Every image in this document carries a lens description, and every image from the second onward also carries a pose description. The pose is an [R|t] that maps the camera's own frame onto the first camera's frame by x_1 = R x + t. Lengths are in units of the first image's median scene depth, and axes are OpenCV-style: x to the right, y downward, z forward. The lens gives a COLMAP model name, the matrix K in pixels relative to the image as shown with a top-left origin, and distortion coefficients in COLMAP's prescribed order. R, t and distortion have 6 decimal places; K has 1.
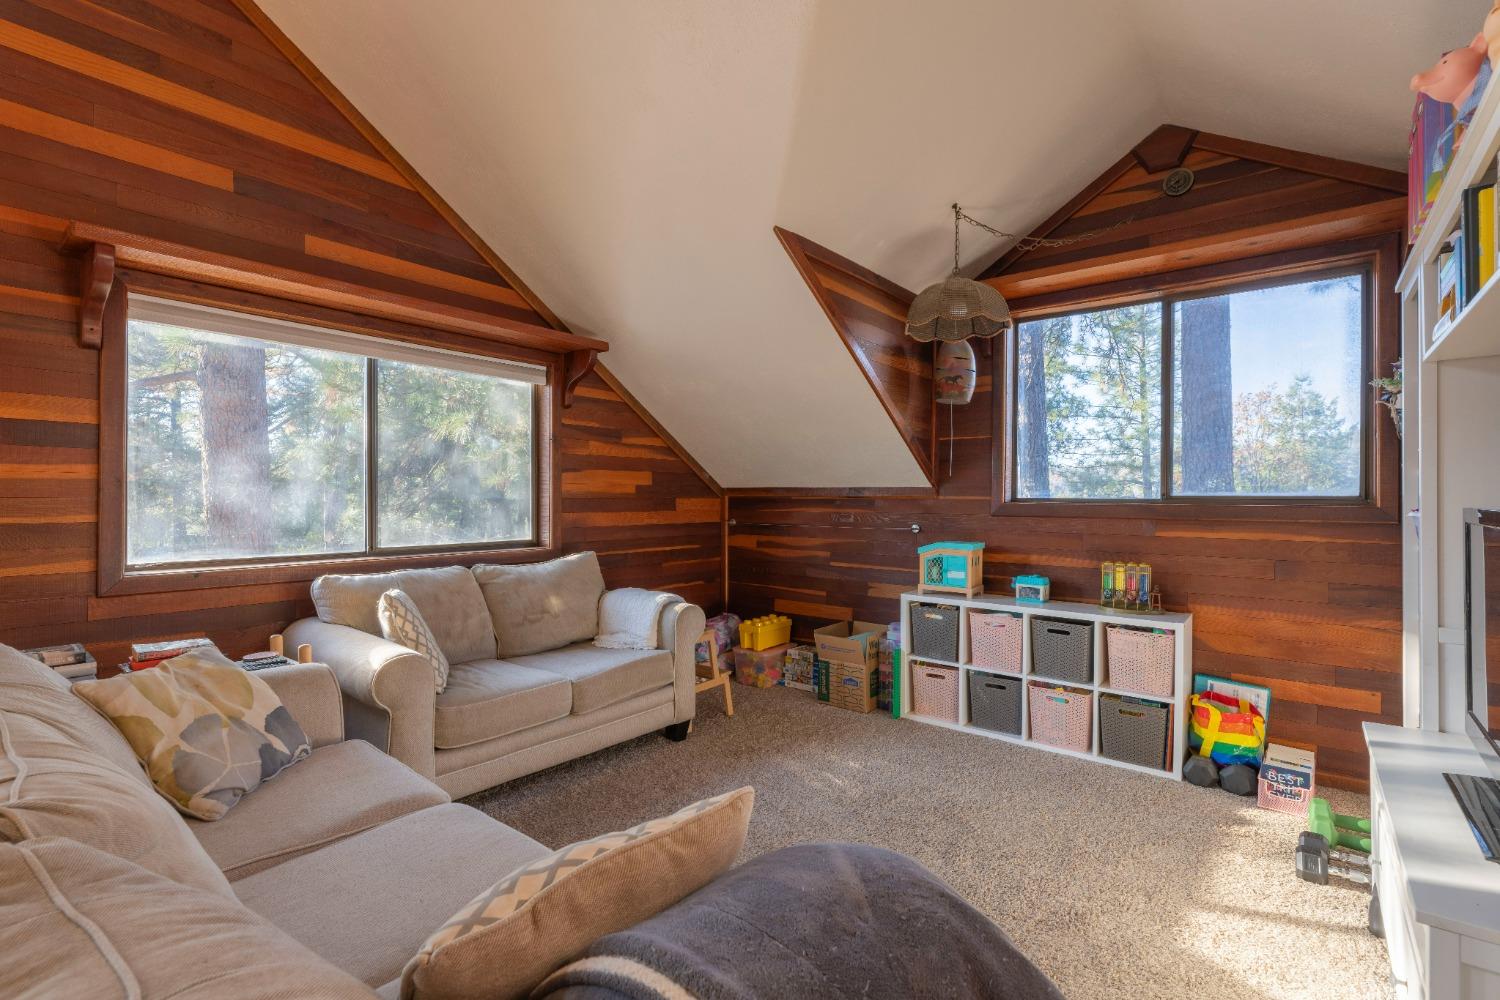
lens RADIAL K [[666.6, 0, 750.0], [0, 666.6, 500.0], [0, 0, 1]] dist [-0.013771, 0.000106]
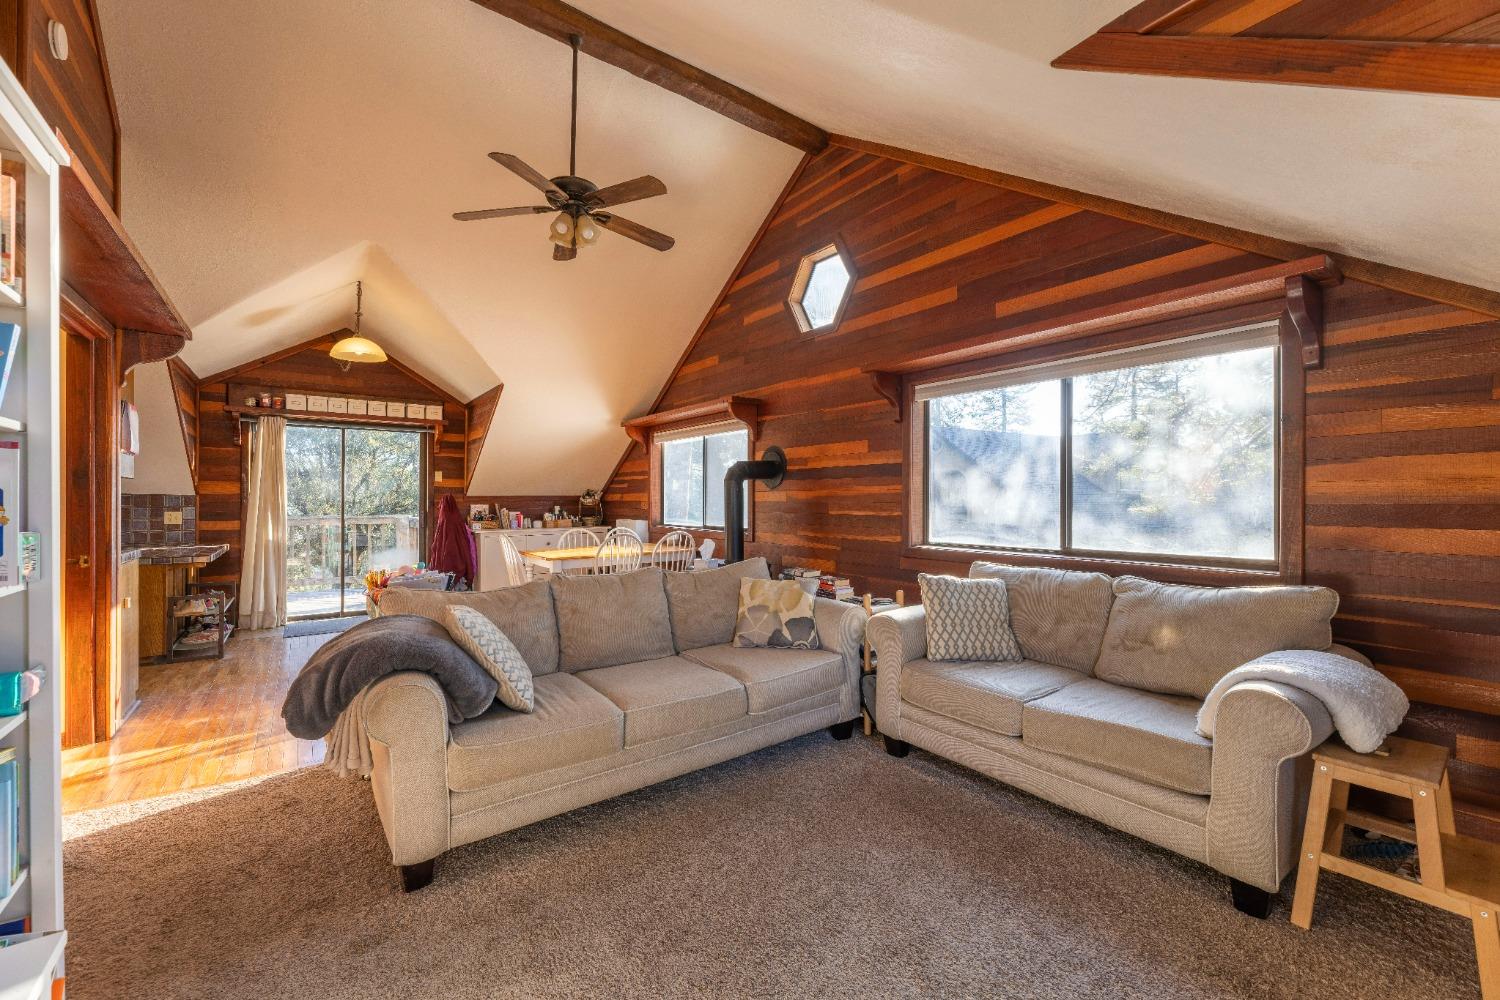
lens RADIAL K [[602.5, 0, 750.0], [0, 602.5, 500.0], [0, 0, 1]] dist [0.000777, 0.000022]
pose [[-0.254586, -0.003942, -0.967042, 0.570301], [-0.000585, 0.999992, -0.003923, -0.003963], [0.967050, -0.000433, -0.254586, 0.766950]]
